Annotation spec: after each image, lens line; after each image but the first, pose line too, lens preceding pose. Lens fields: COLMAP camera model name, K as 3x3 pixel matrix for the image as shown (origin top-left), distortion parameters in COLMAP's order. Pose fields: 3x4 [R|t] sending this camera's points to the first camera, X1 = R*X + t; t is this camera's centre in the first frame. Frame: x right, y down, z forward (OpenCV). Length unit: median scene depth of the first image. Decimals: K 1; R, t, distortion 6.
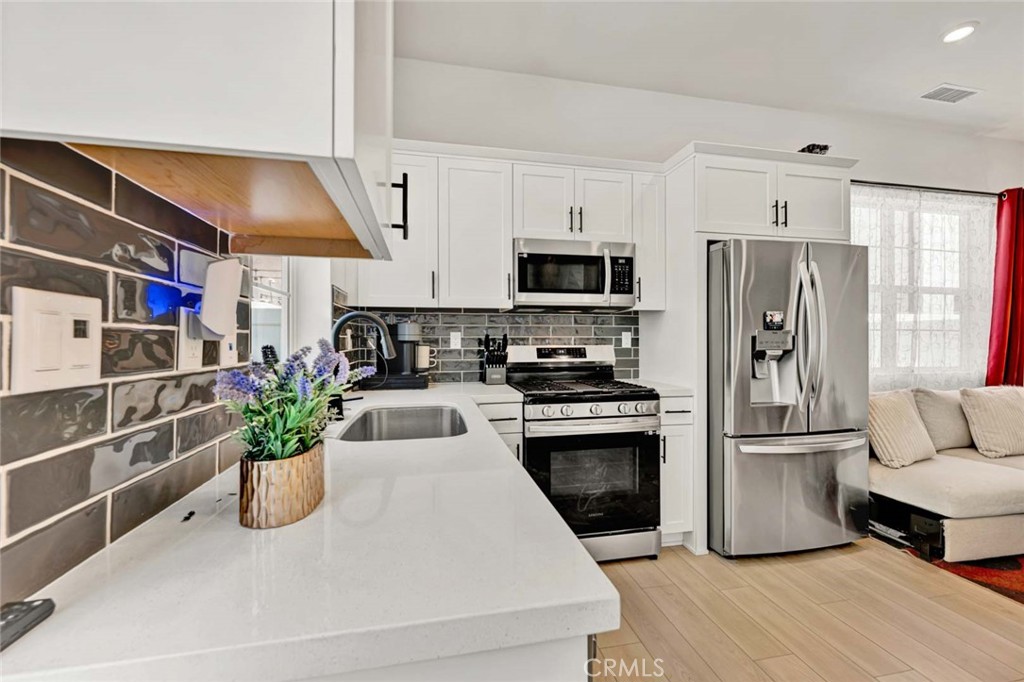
lens RADIAL K [[407.9, 0, 512.0], [0, 407.9, 341.0], [0, 0, 1]] dist [-0.000640, -0.000196]
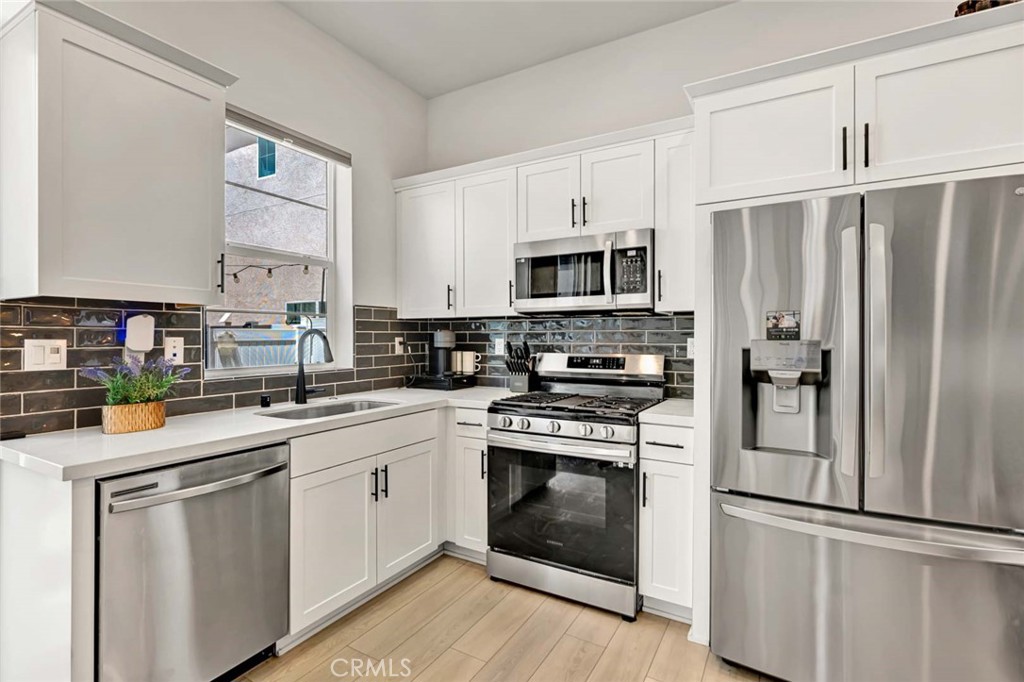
lens RADIAL K [[491.4, 0, 512.0], [0, 491.4, 341.0], [0, 0, 1]] dist [0.002595, 0.000901]
pose [[0.745782, 0.006561, -0.666158, 0.792619], [-0.002455, 0.999972, 0.007100, -0.027774], [0.666186, -0.003660, 0.745777, 0.113760]]
